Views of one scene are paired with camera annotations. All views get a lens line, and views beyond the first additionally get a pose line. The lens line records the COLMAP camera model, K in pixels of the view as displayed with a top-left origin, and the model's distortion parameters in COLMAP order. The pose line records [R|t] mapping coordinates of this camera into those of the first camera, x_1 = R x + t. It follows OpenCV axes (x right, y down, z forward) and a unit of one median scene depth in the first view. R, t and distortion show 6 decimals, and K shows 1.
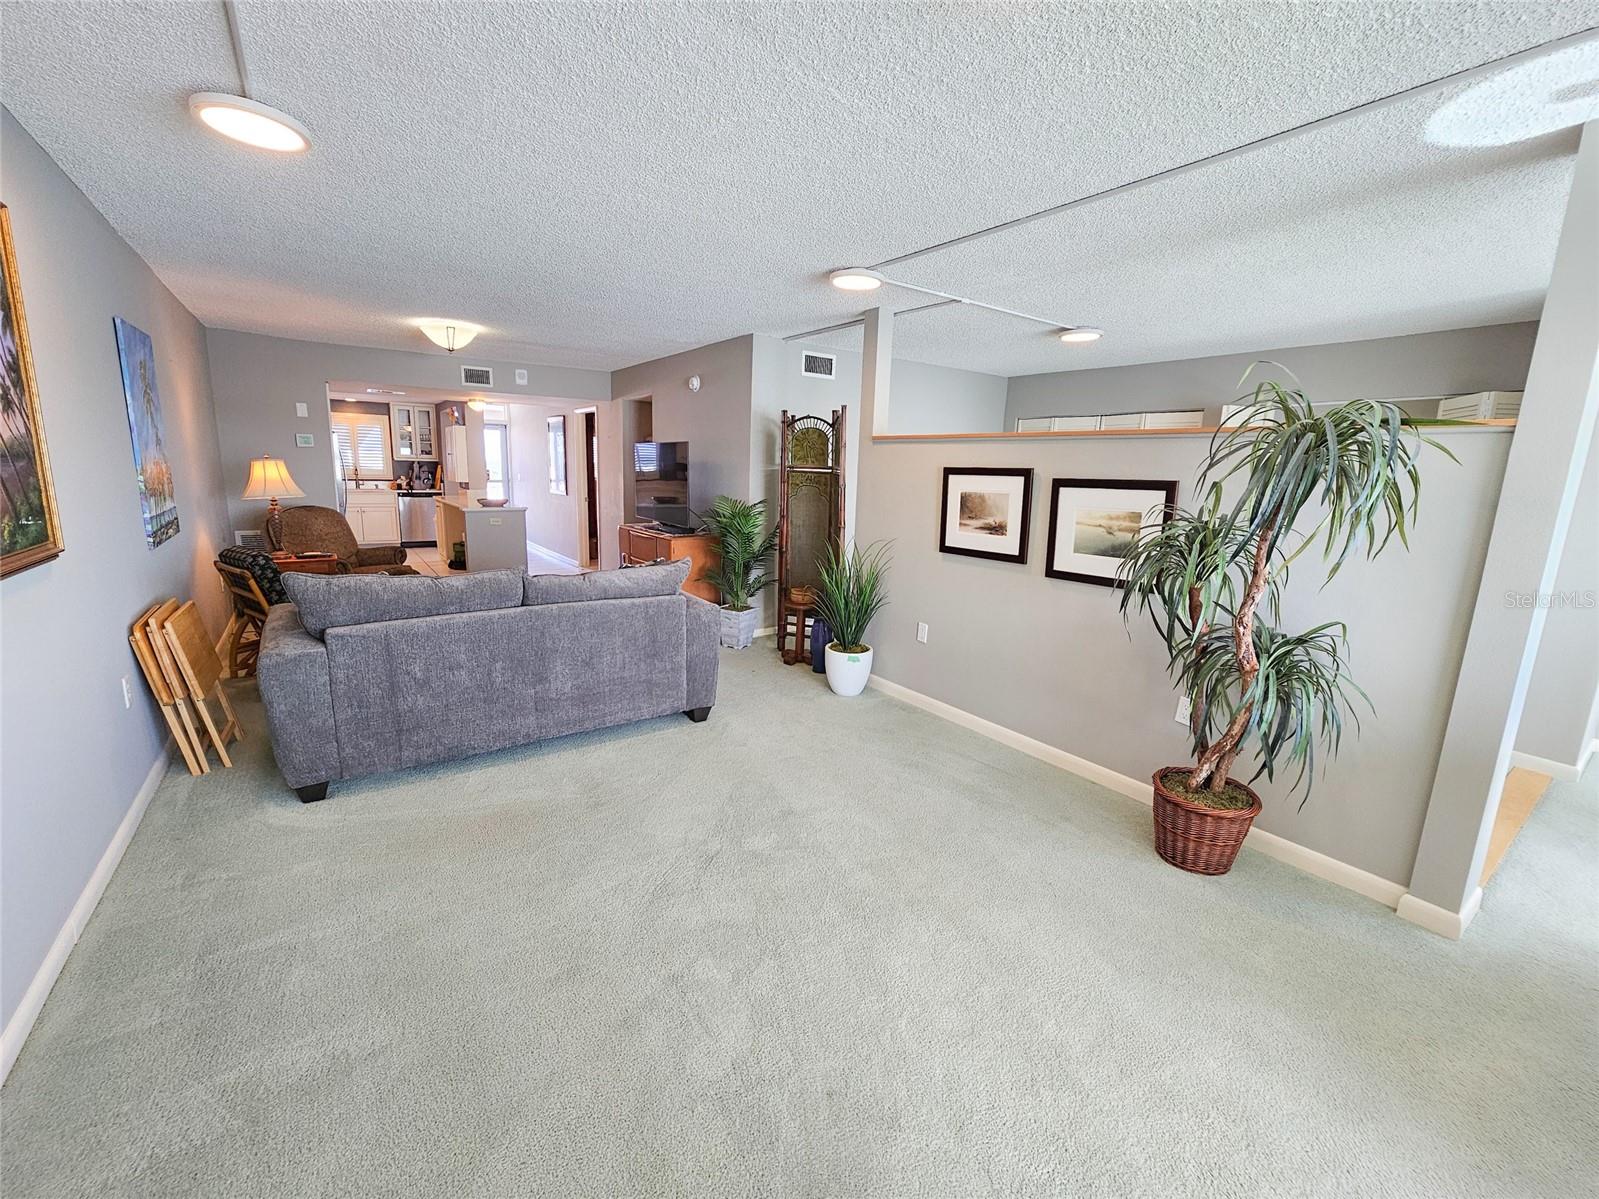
lens RADIAL K [[658.2, 0, 793.1], [0, 658.2, 594.3], [0, 0, 1]] dist [-0.018200, 0.008141]
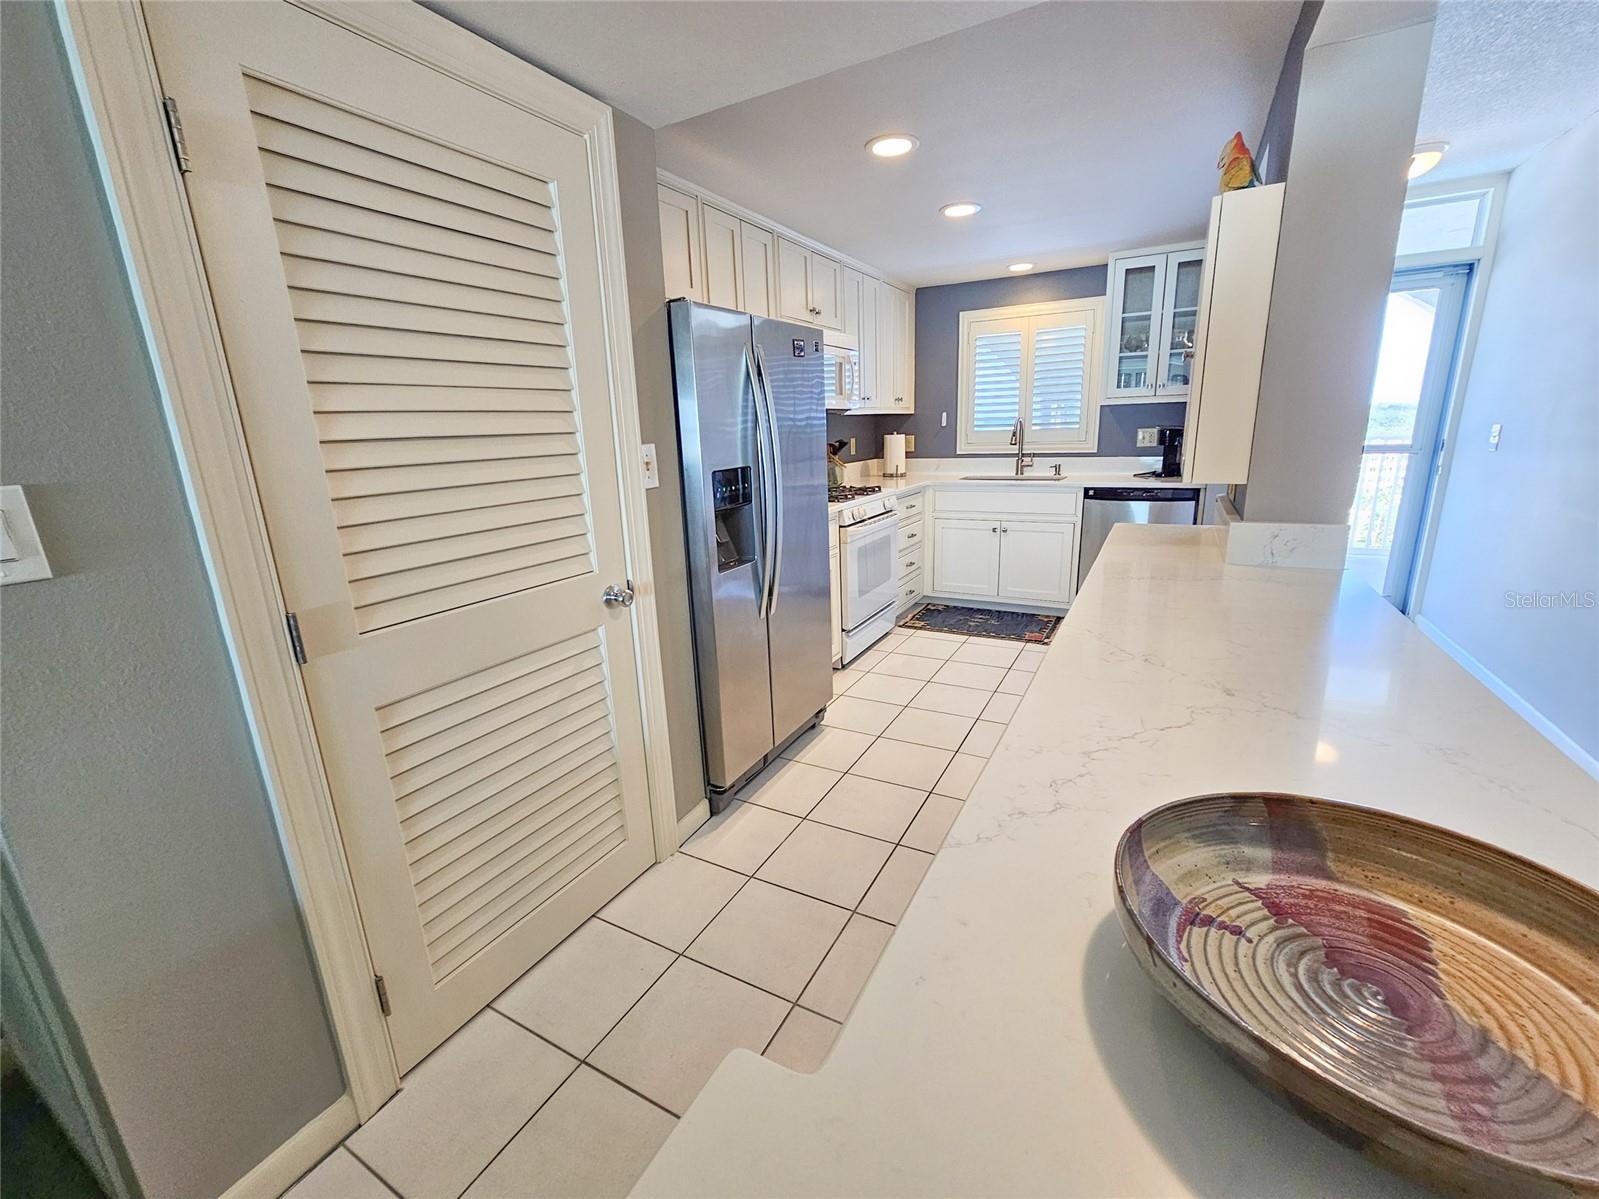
lens RADIAL K [[658.2, 0, 796.1], [0, 658.2, 598.7], [0, 0, 1]] dist [-0.018200, 0.008141]
pose [[0.422937, 0.180319, -0.888037, -0.304215], [-0.116004, 0.982711, 0.144295, -0.123442], [0.898703, 0.041988, 0.436543, 0.655479]]
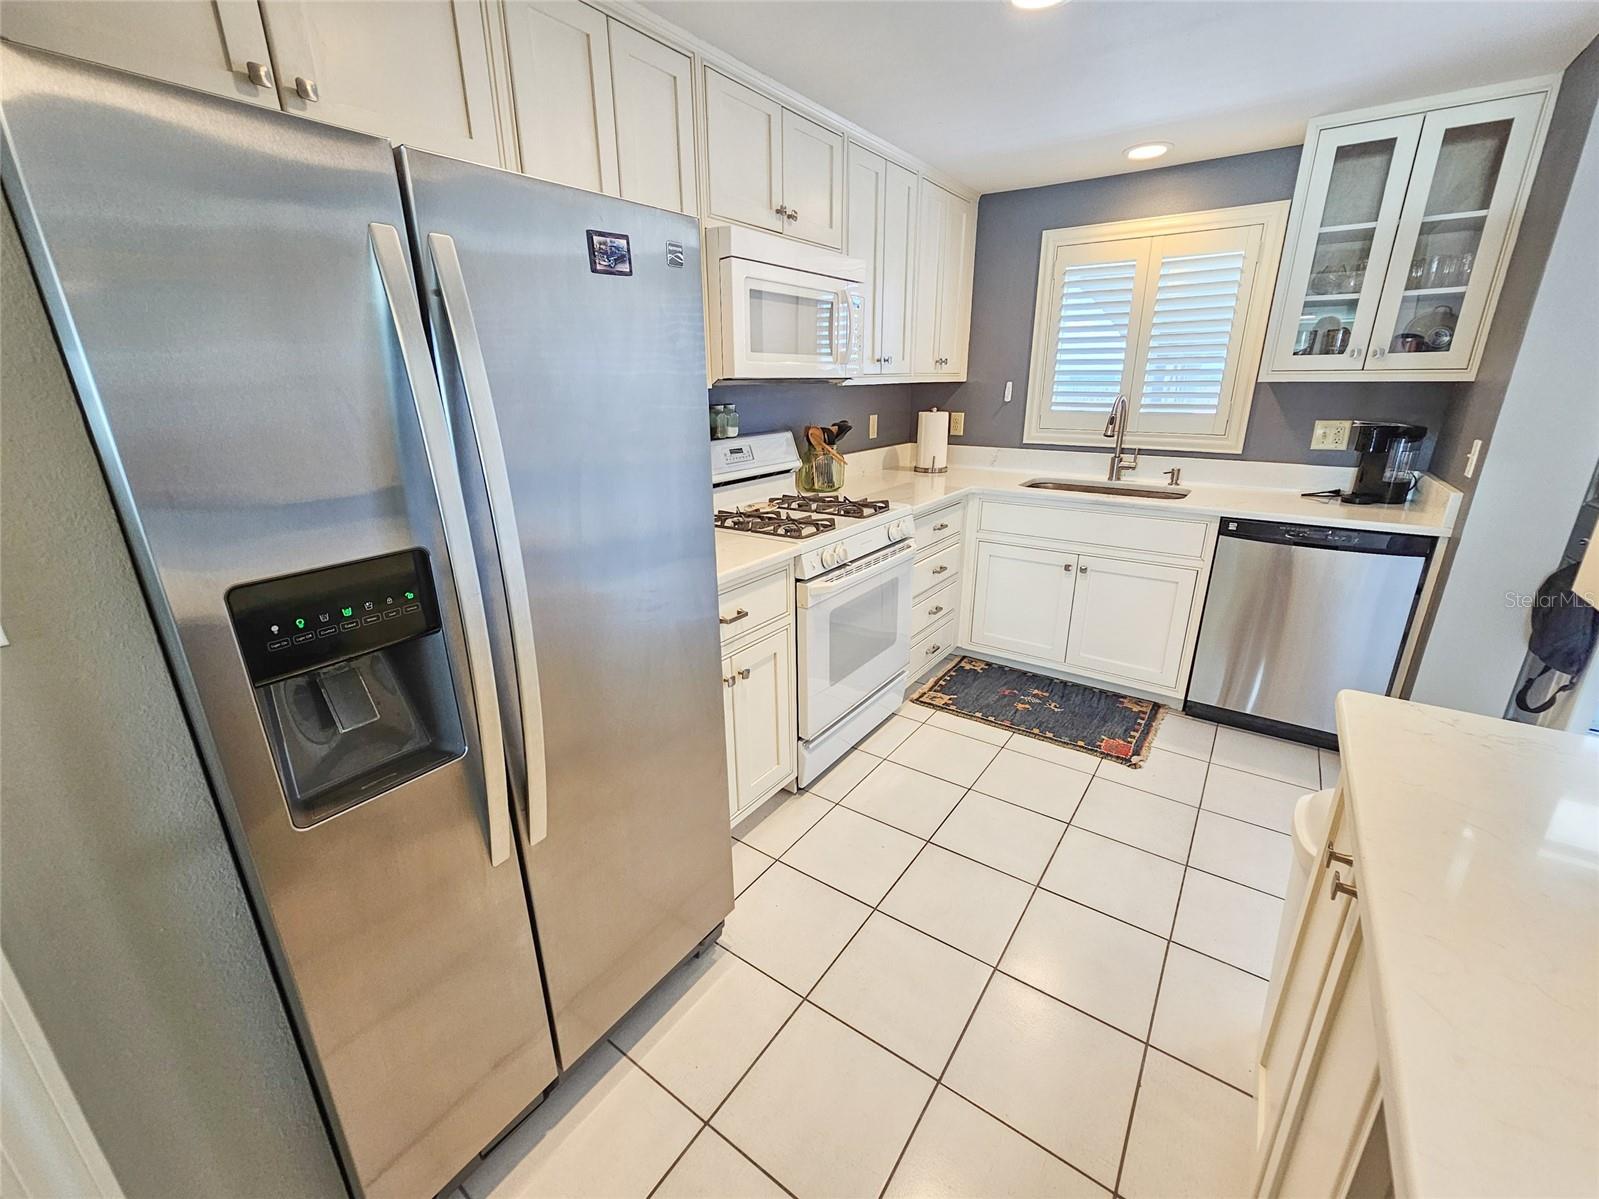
lens RADIAL K [[658.2, 0, 794.4], [0, 658.2, 594.9], [0, 0, 1]] dist [-0.018200, 0.008141]
pose [[0.313188, 0.261838, -0.912882, -0.410982], [-0.156930, 0.962295, 0.222173, -0.153179], [0.936636, 0.073676, 0.342469, 0.748114]]
